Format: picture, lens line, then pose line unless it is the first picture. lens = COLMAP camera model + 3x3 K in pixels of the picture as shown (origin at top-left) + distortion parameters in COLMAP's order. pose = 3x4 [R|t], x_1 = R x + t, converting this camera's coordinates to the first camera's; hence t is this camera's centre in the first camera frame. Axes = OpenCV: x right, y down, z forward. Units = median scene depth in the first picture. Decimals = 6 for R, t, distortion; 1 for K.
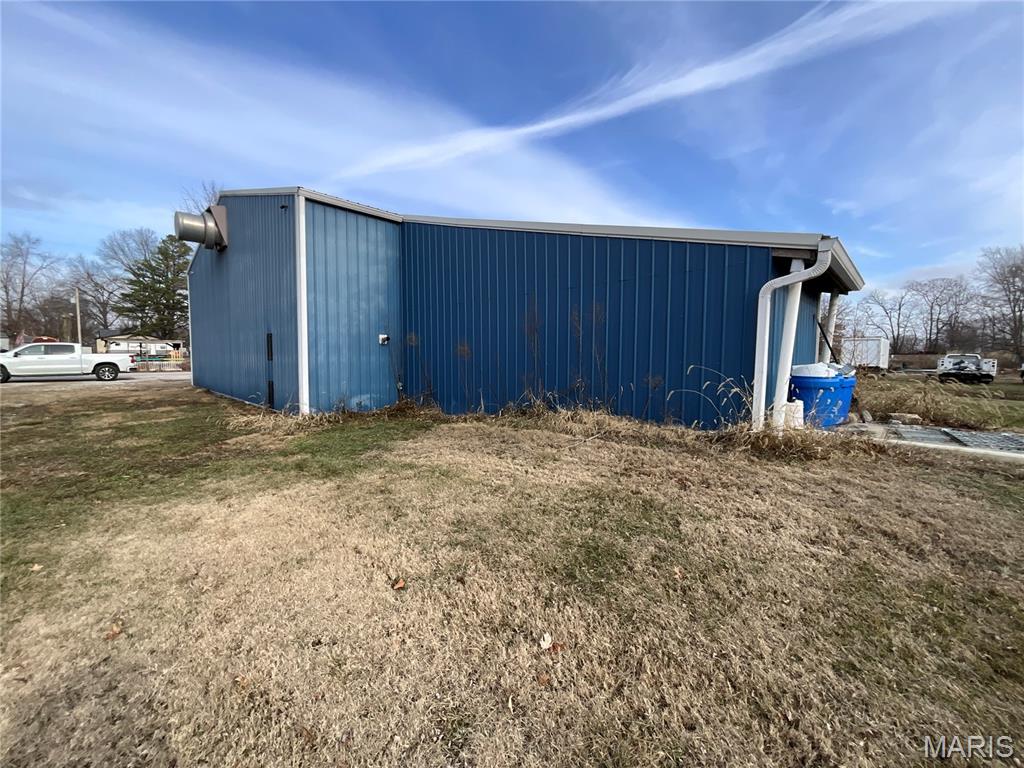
lens RADIAL K [[412.3, 0, 510.8], [0, 412.3, 380.0], [0, 0, 1]] dist [0.001484, -0.000046]
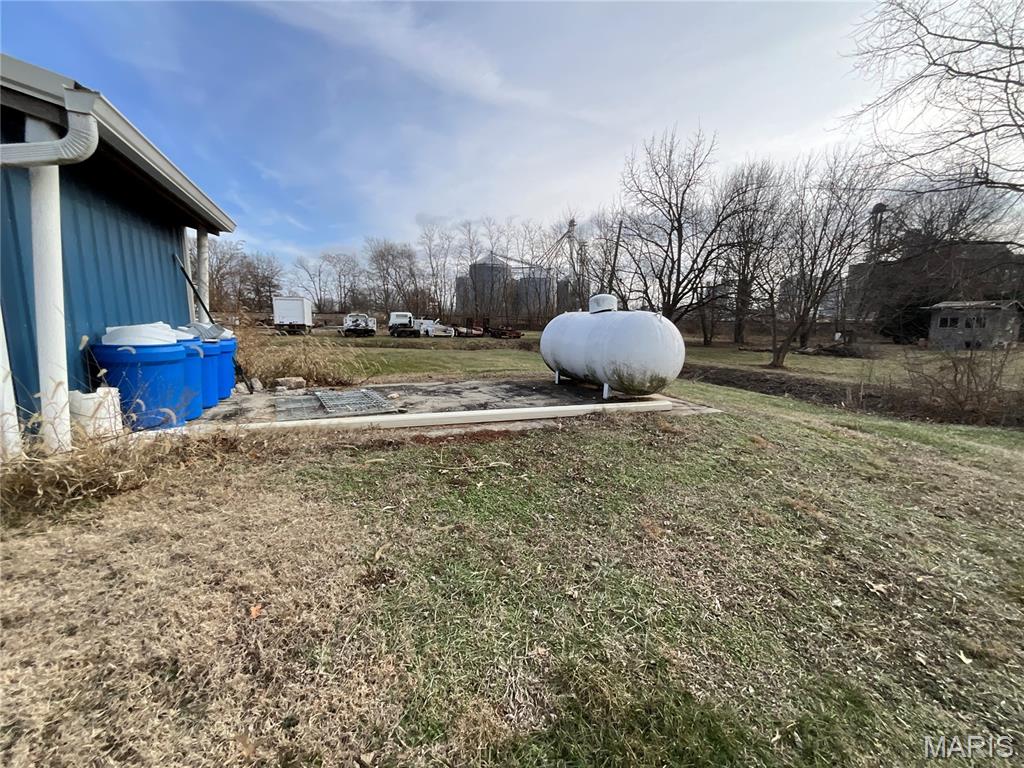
lens RADIAL K [[412.3, 0, 509.5], [0, 412.3, 379.7], [0, 0, 1]] dist [0.001484, -0.000046]
pose [[0.393087, -0.133902, 0.909699, 0.298303], [0.043279, 0.990938, 0.127159, -0.008901], [-0.918482, -0.010614, 0.395320, 0.183968]]
